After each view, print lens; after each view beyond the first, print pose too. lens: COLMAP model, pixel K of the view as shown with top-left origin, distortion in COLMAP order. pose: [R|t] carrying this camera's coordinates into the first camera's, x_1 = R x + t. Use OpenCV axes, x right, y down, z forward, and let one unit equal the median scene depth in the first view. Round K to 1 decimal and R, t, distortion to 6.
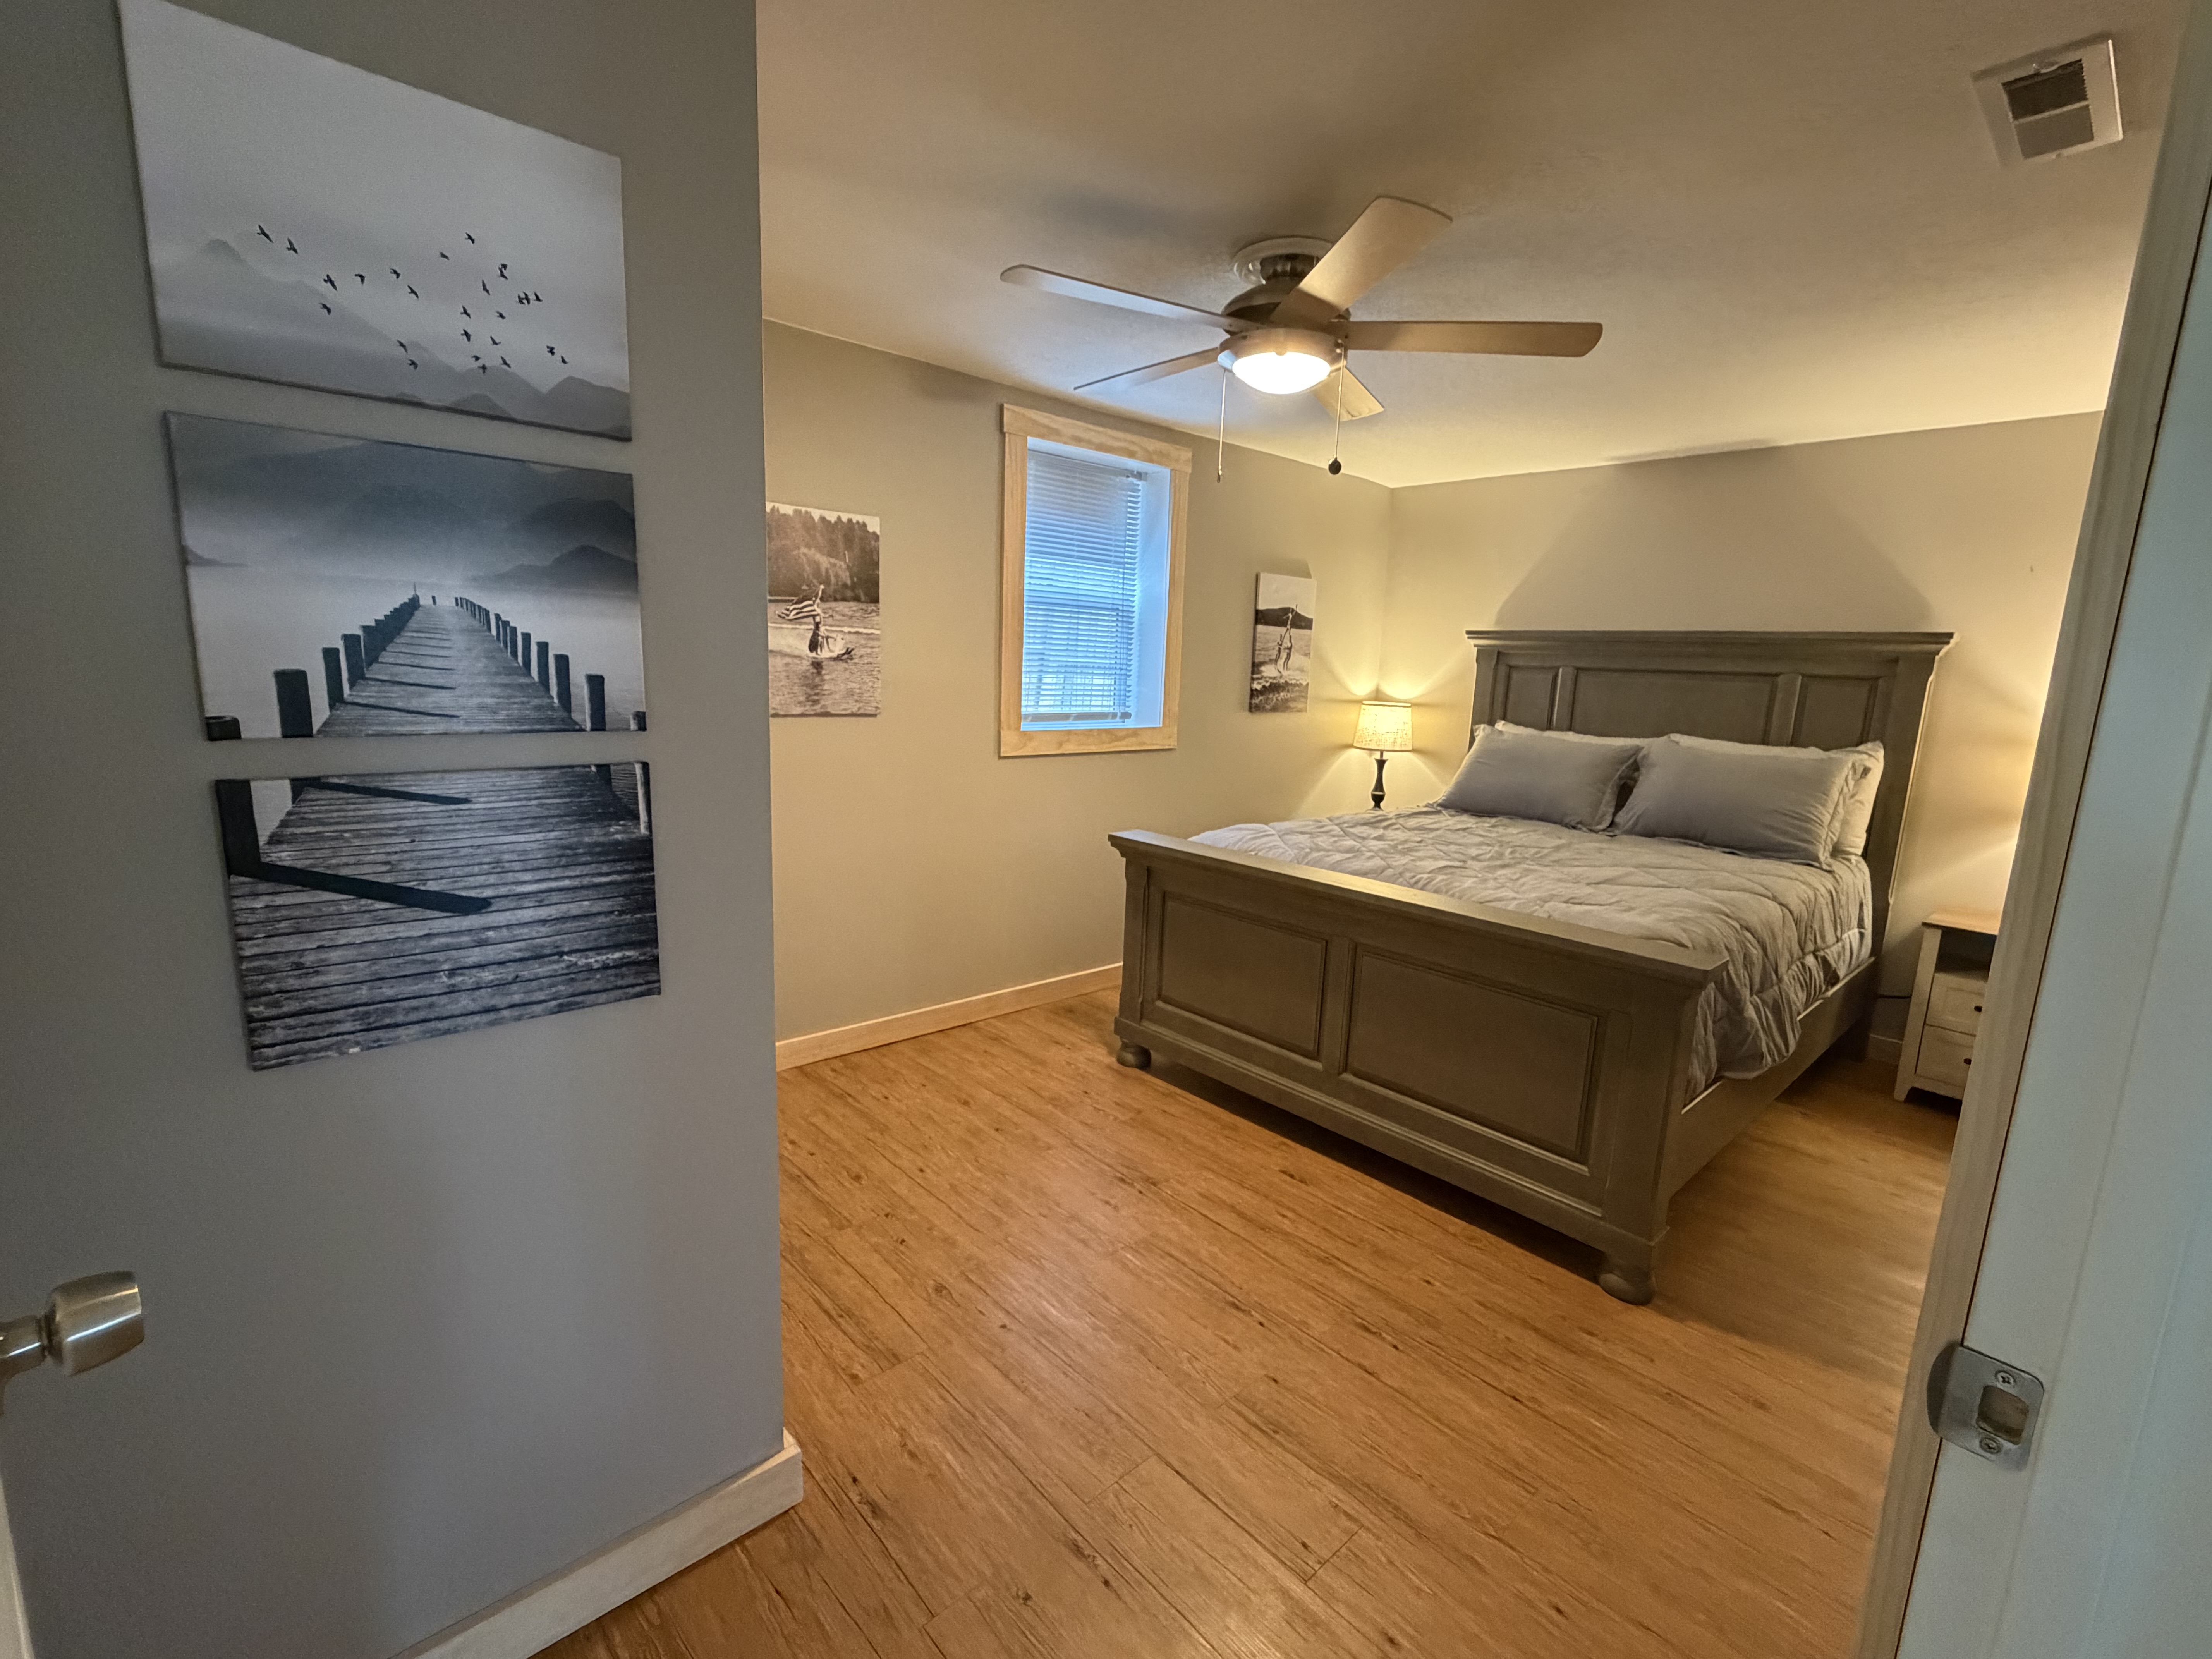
lens RADIAL K [[970.9, 0, 1104.3], [0, 970.9, 832.9], [0, 0, 1]] dist [-0.002308, -0.000723]
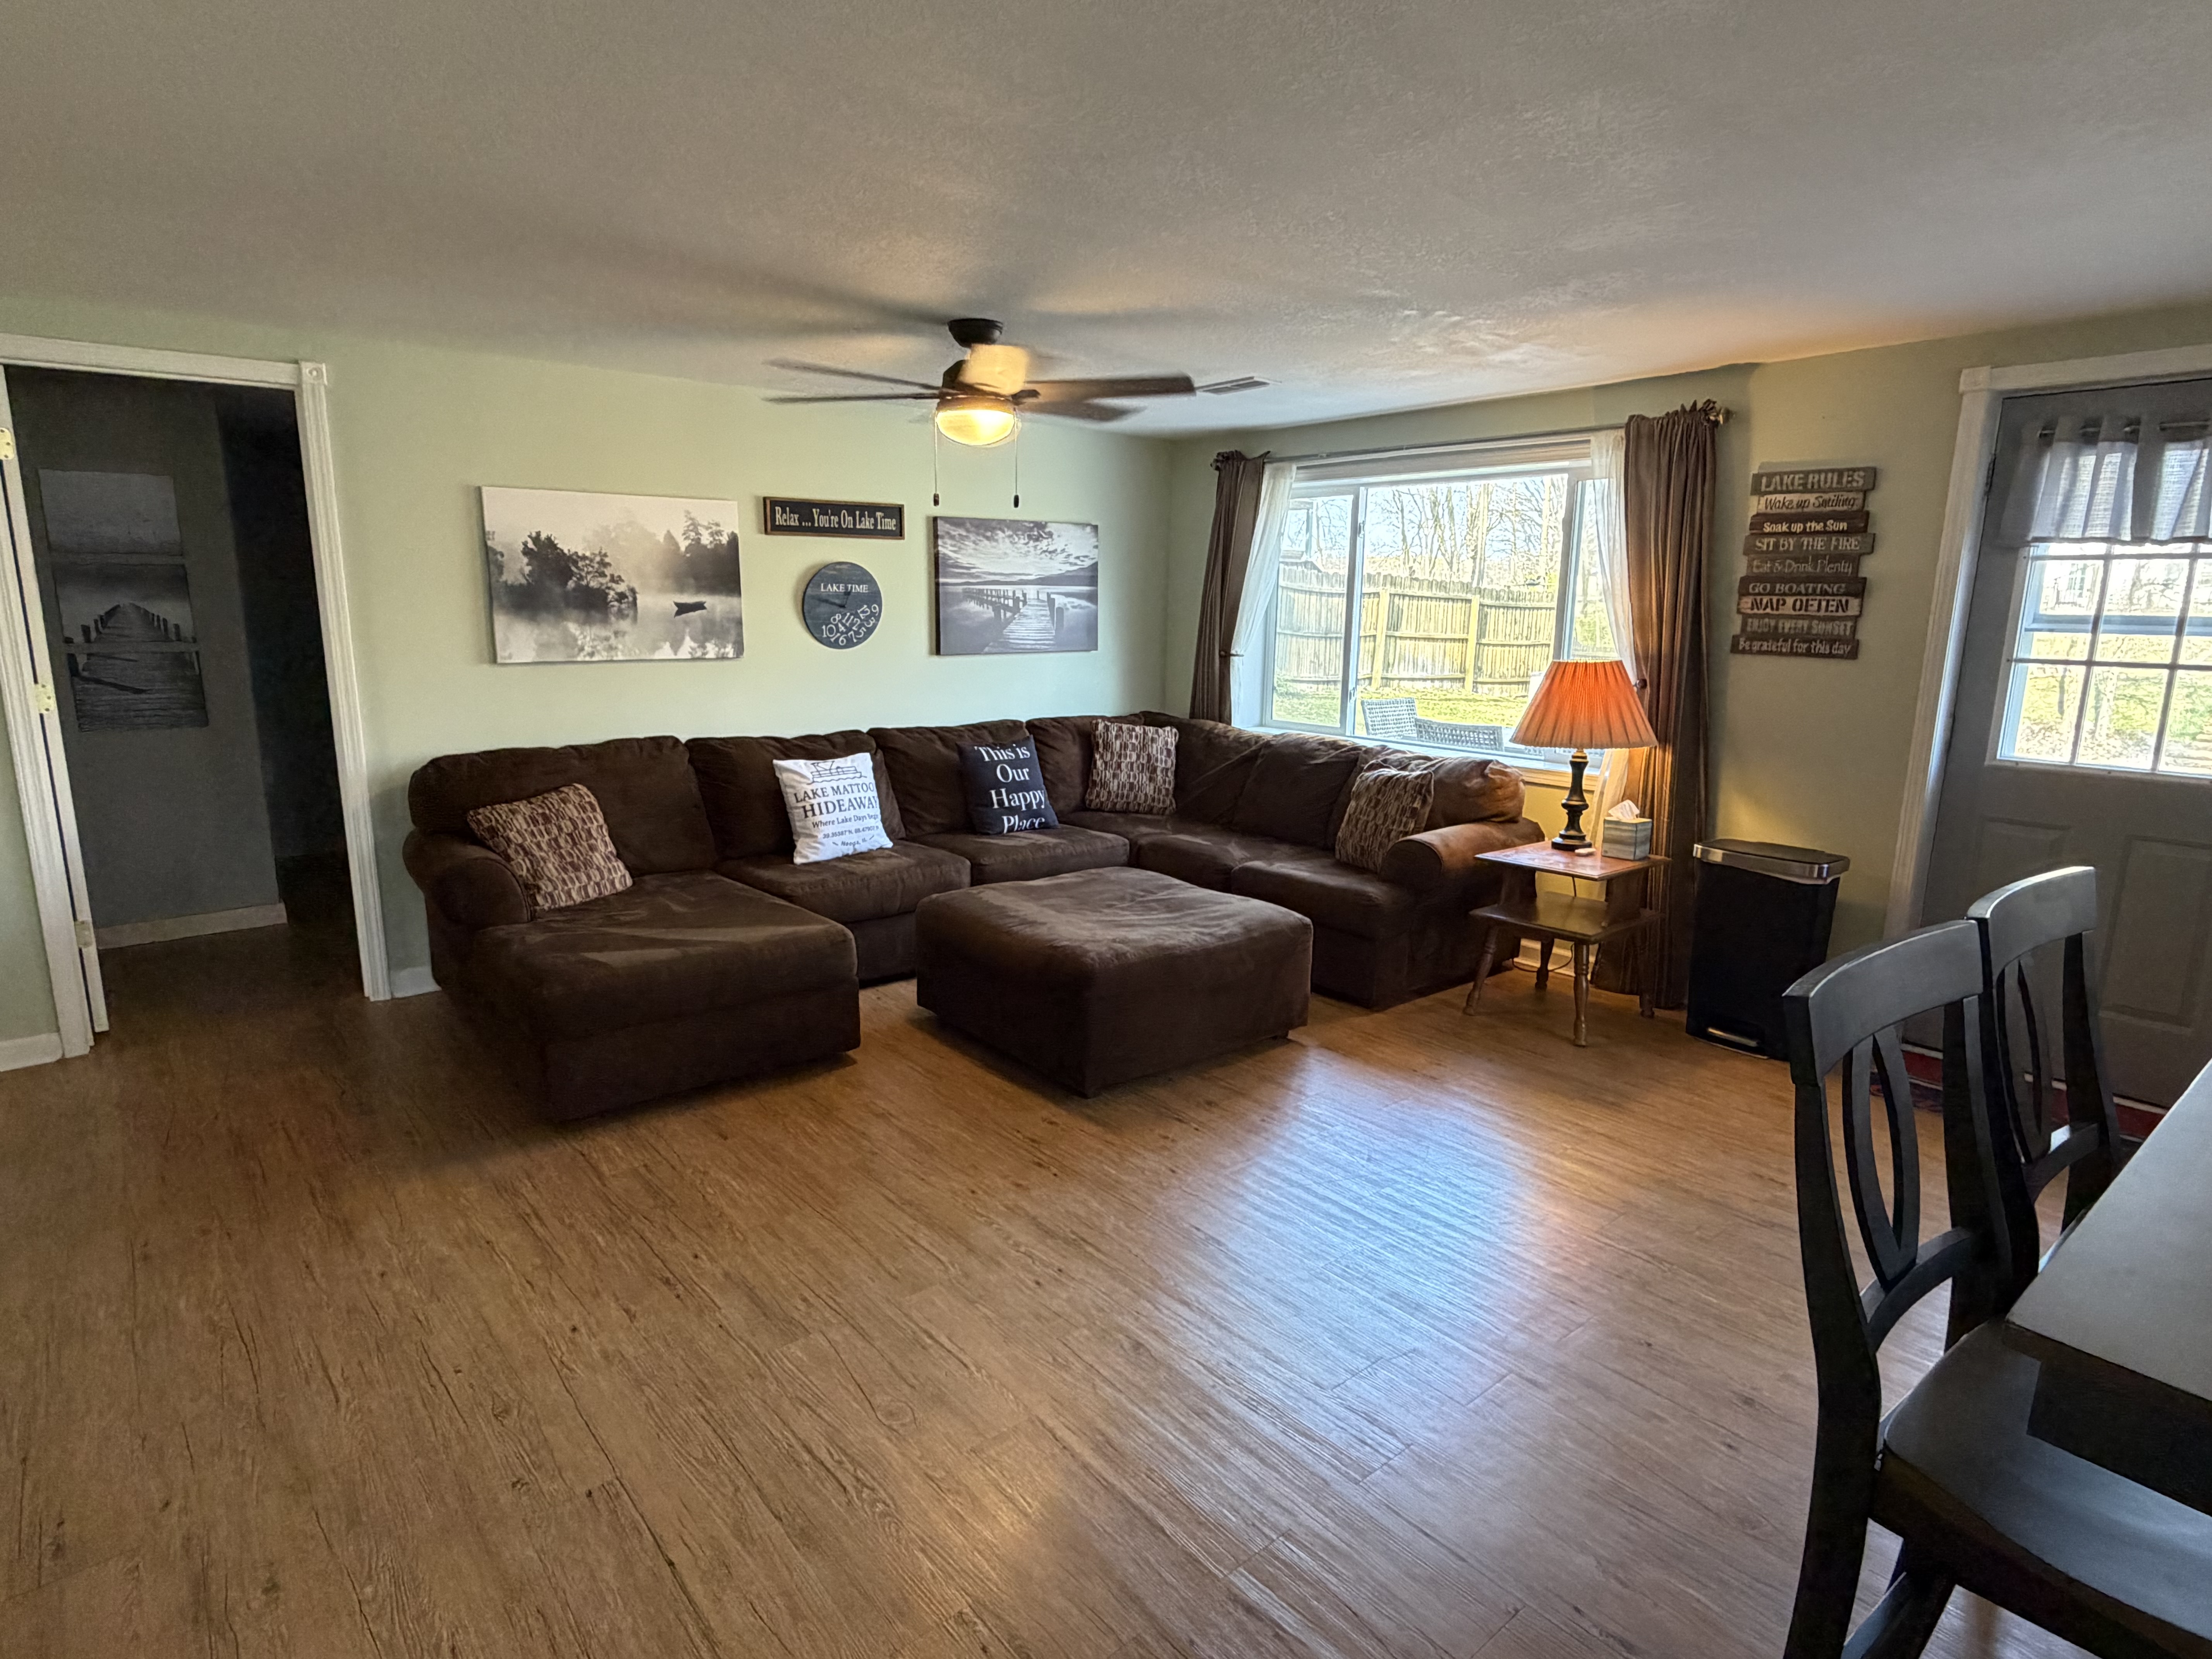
lens RADIAL K [[1188.2, 0, 1097.2], [0, 1188.2, 831.2], [0, 0, 1]] dist [-0.002783, 0.001528]
pose [[0.998508, -0.017501, -0.051724, 2.982223], [0.018727, 0.999553, 0.023316, 0.539515], [0.051293, -0.024250, 0.998389, -3.084694]]
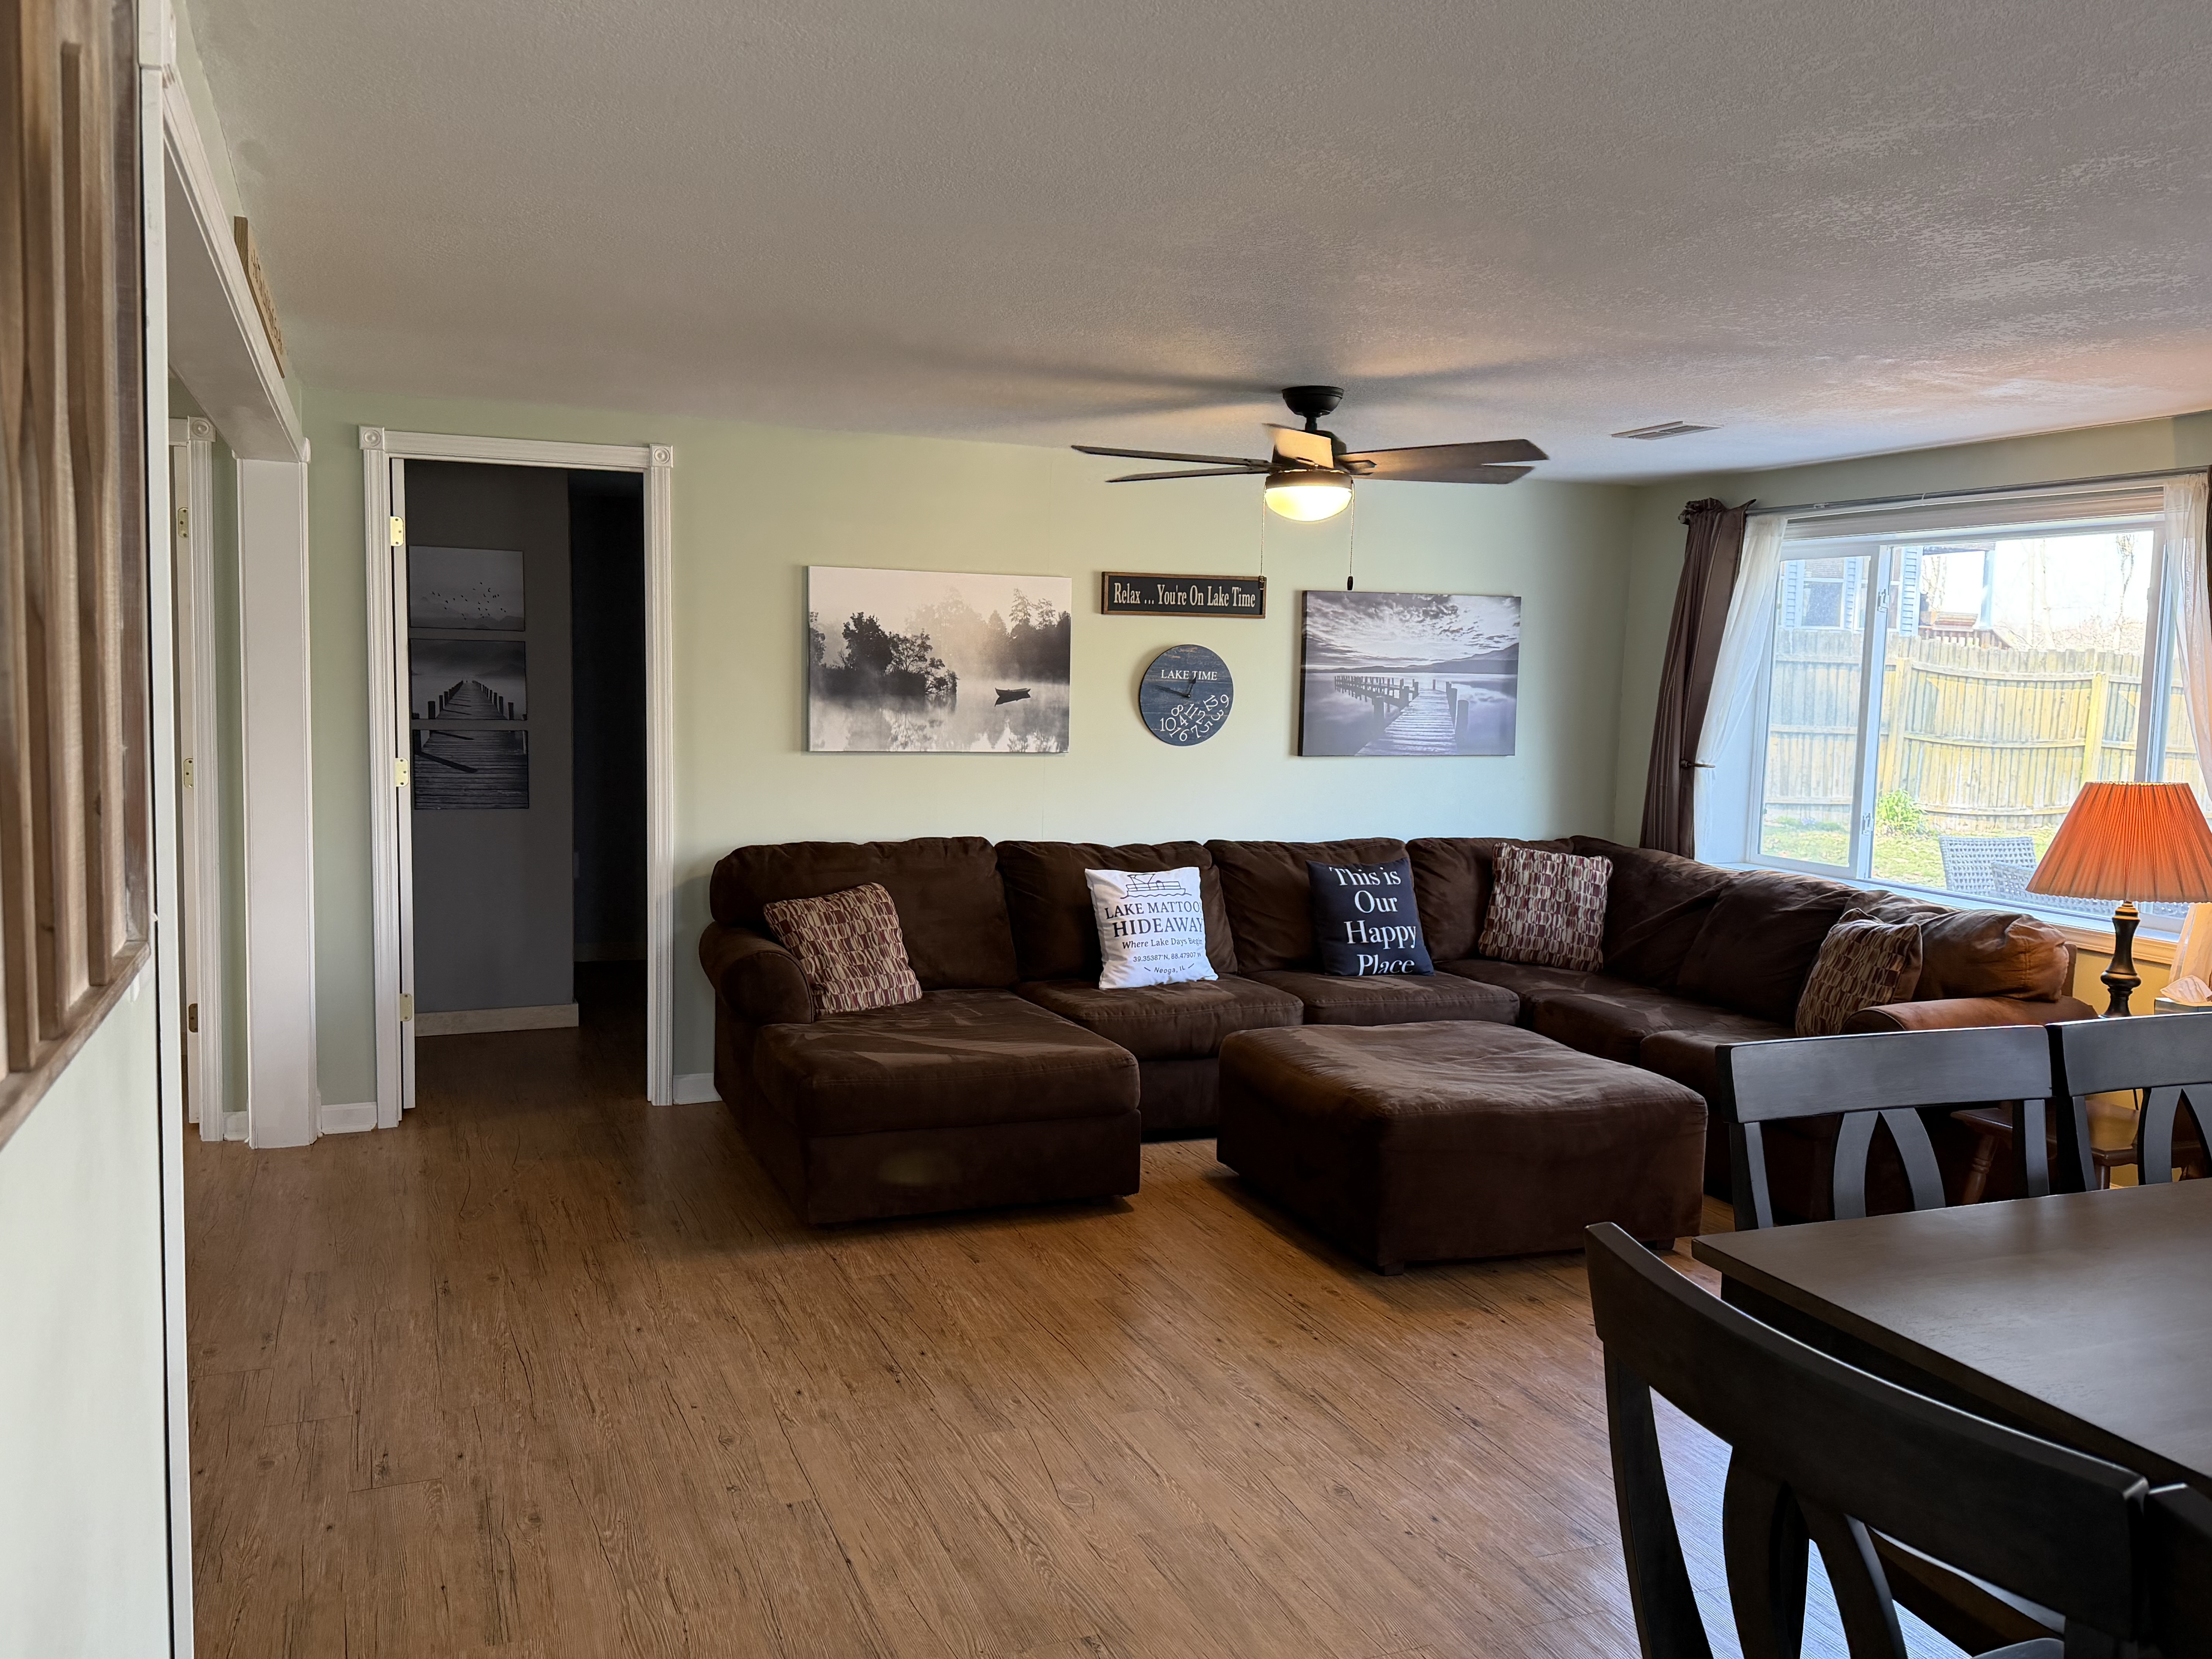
lens RADIAL K [[1753.5, 0, 1106.0], [0, 1753.5, 829.5], [0, 0, 1]] dist [0.187067, -0.420992]
pose [[0.935439, 0.014810, -0.353179, 3.569985], [-0.046185, 0.995678, -0.080576, 0.670851], [0.350459, 0.091685, 0.932080, -3.950605]]
